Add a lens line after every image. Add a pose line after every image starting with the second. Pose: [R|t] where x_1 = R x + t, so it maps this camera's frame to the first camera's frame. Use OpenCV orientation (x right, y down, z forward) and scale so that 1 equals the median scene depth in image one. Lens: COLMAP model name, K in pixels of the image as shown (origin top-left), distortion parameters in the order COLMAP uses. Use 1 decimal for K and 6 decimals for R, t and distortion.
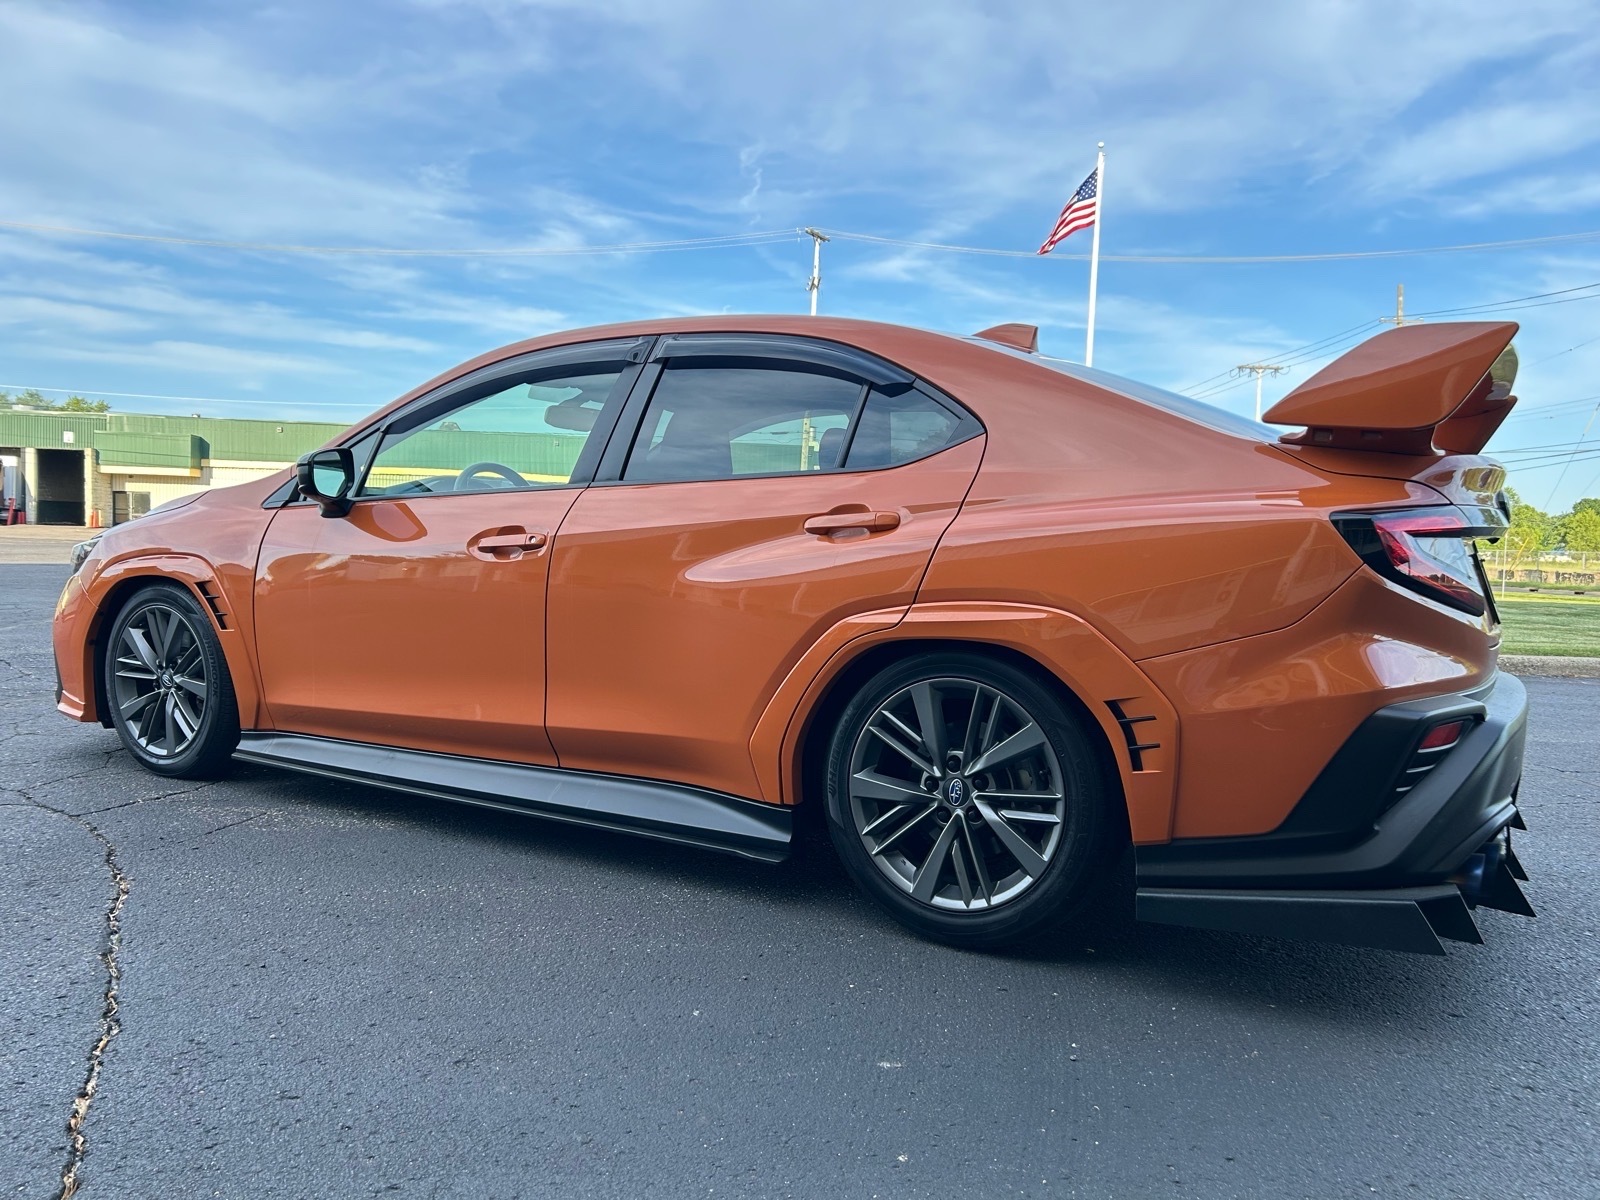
lens RADIAL K [[1214.4, 0, 854.5], [0, 1214.4, 595.5], [0, 0, 1]] dist [0.063867, -0.075639]
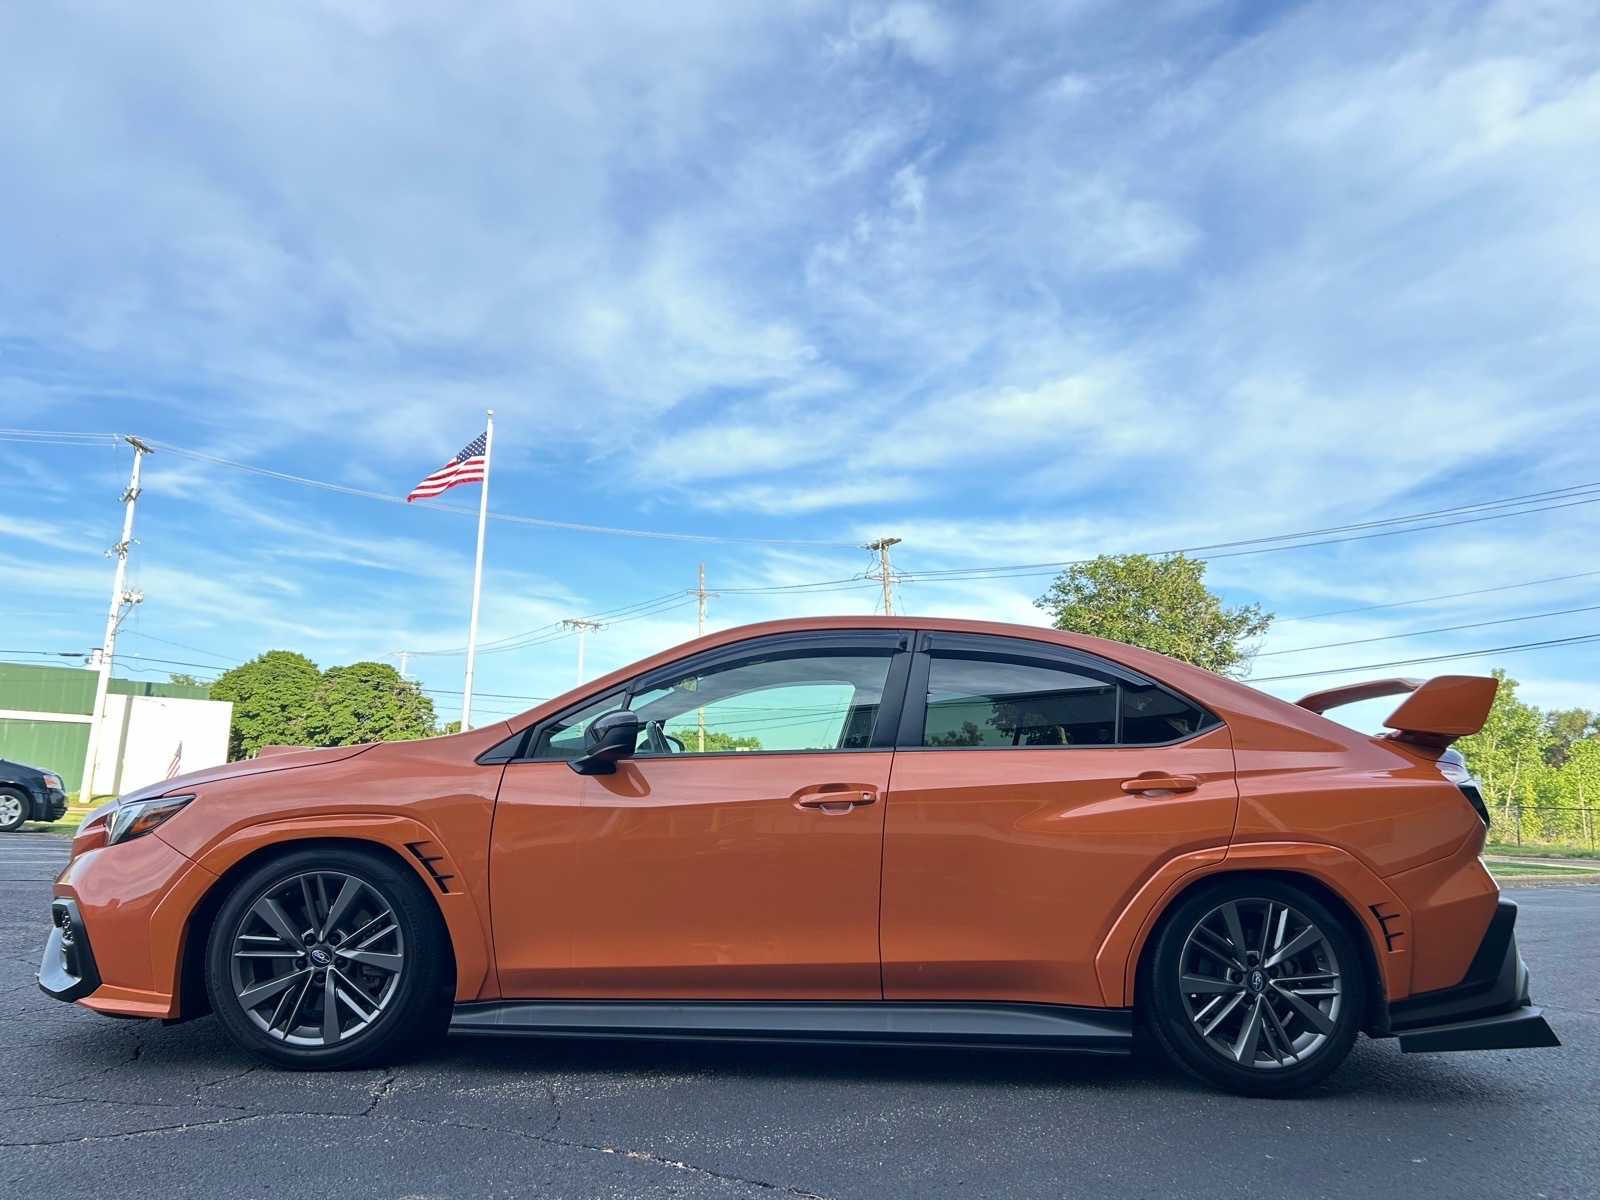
lens RADIAL K [[1214.4, 0, 795.7], [0, 1214.4, 599.3], [0, 0, 1]] dist [0.063867, -0.075639]
pose [[0.837594, 0.083677, 0.539847, -0.137121], [0.021702, 0.982323, -0.185933, -0.002308], [-0.545862, 0.167452, 0.820972, 0.006383]]
